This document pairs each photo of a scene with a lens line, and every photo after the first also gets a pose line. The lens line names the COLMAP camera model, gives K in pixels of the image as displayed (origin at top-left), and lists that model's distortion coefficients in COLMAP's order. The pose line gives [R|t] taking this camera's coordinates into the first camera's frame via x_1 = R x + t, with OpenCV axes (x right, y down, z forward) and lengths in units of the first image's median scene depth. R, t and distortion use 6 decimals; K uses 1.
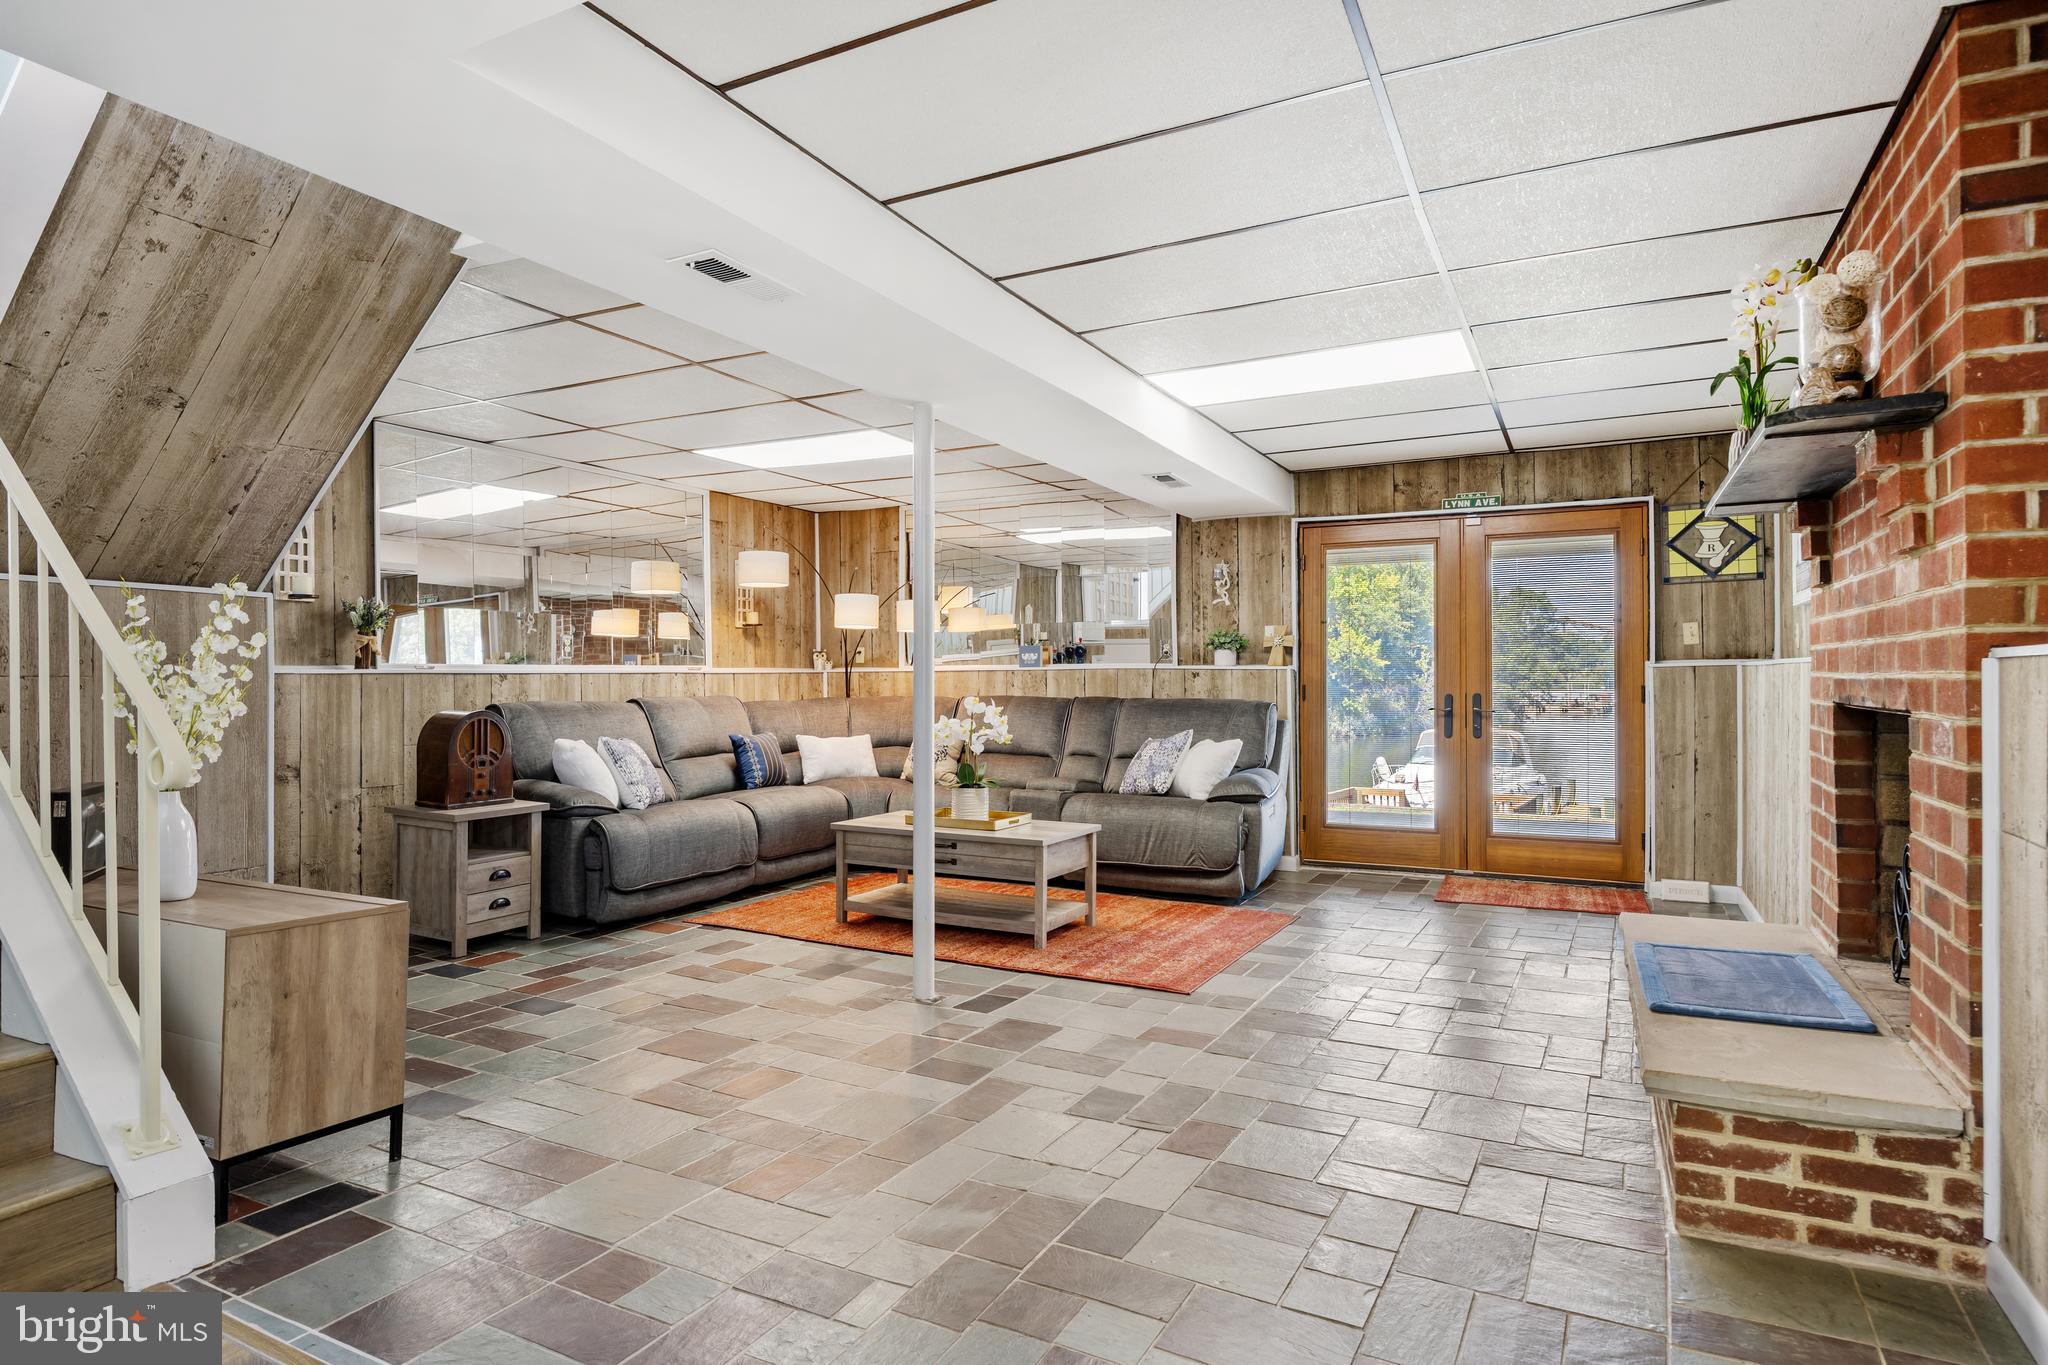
lens RADIAL K [[1100.4, 0, 1024.0], [0, 1100.4, 682.5], [0, 0, 1]] dist [-0.000732, 0.000012]
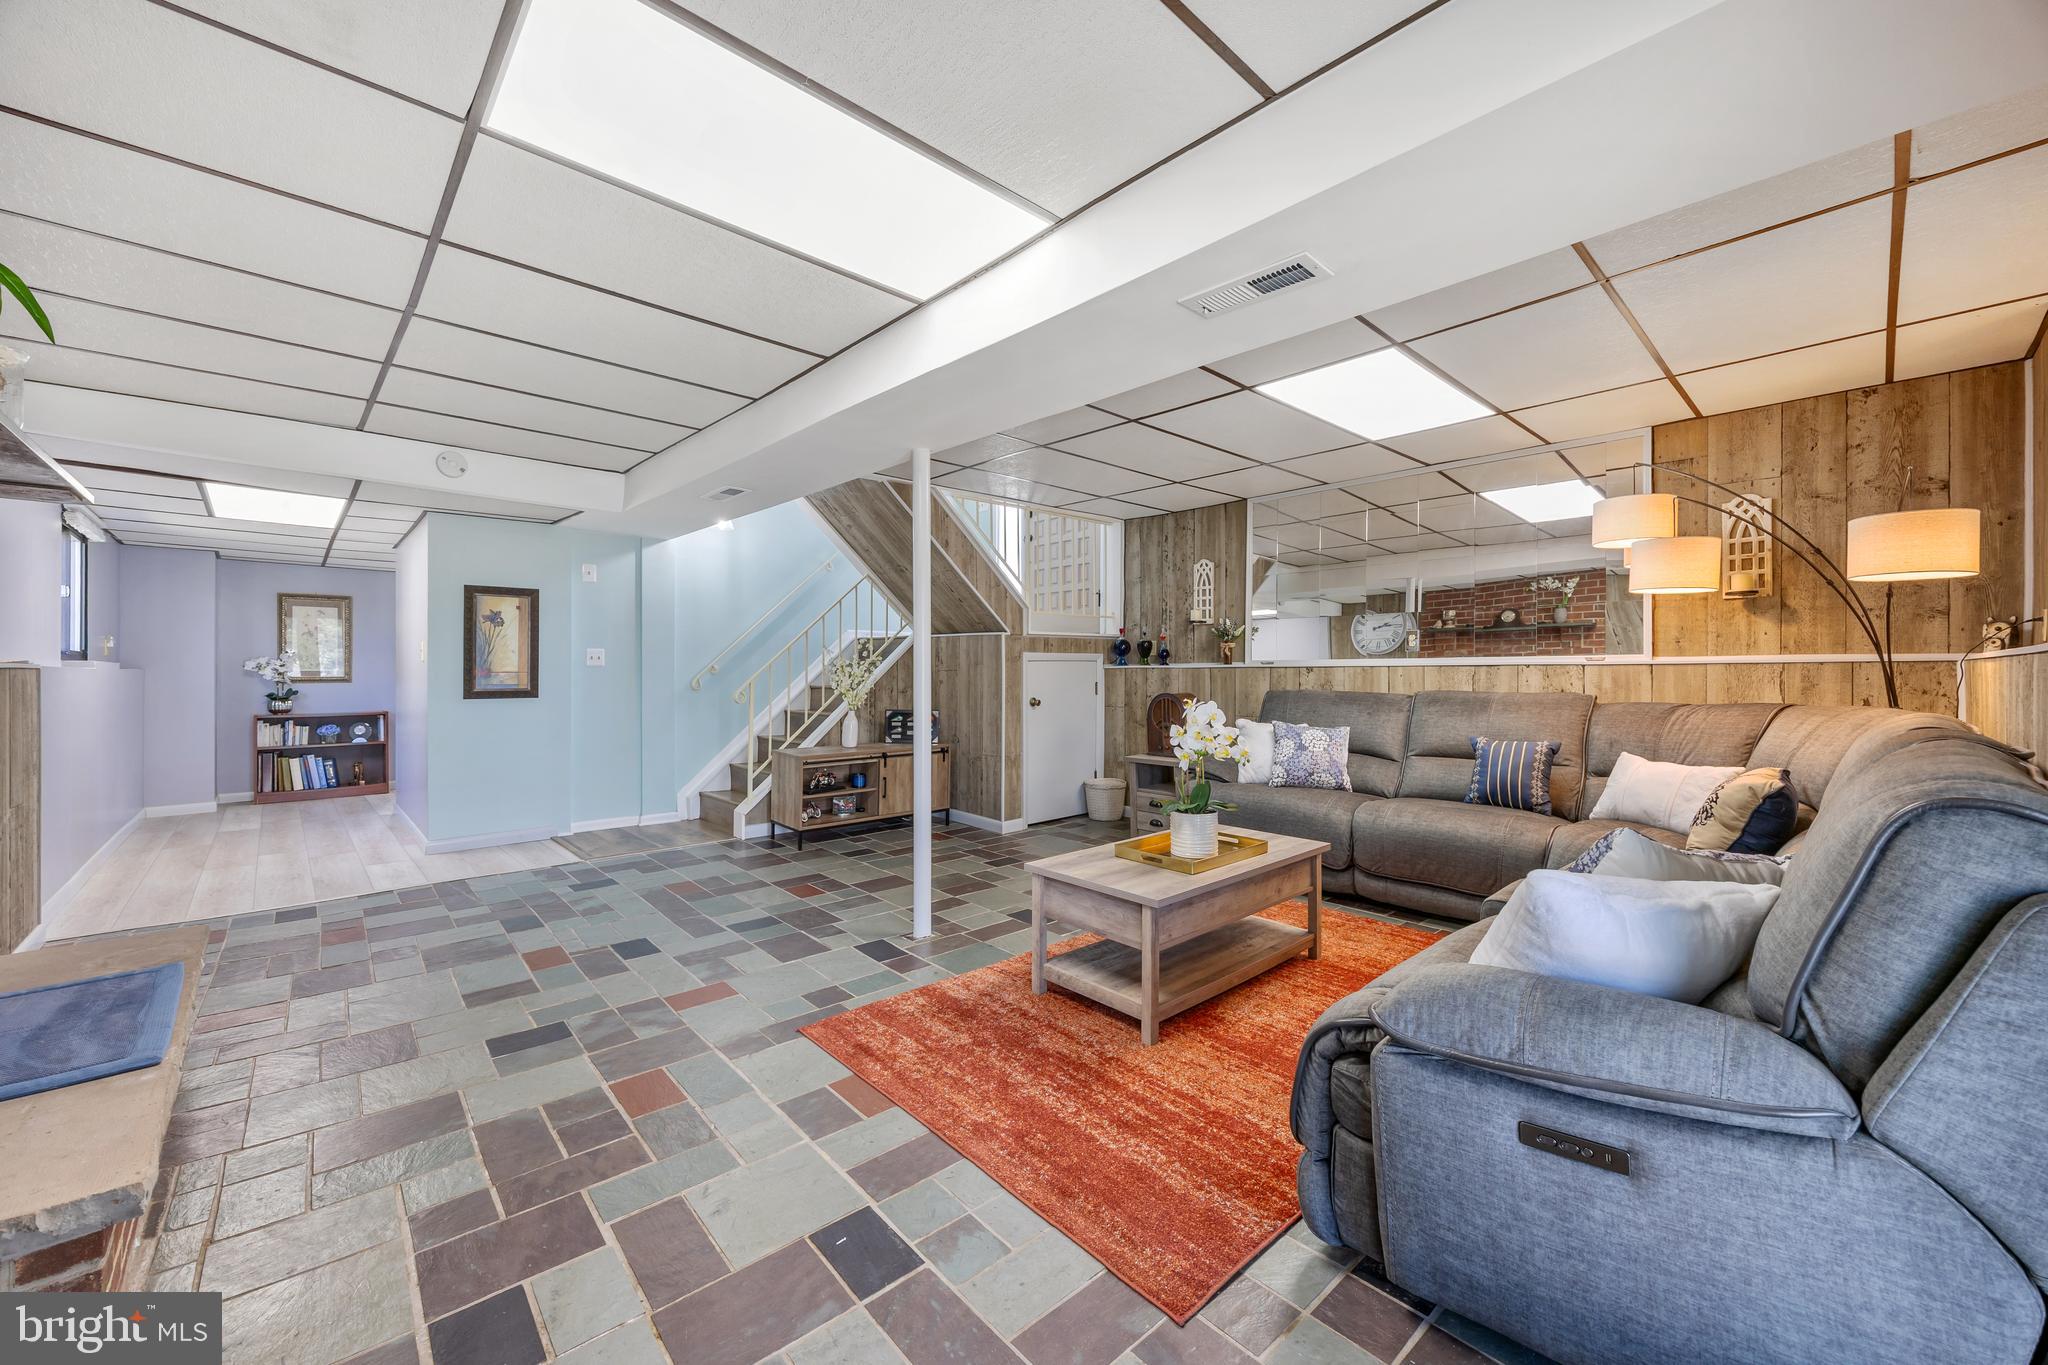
lens RADIAL K [[796.9, 0, 1024.0], [0, 796.9, 682.5], [0, 0, 1]] dist [-0.000184, -0.000083]
pose [[-0.336575, 0.018021, -0.941484, 0.761187], [-0.001308, 0.999807, 0.019605, -0.012290], [0.941656, 0.007830, -0.336486, 1.527846]]
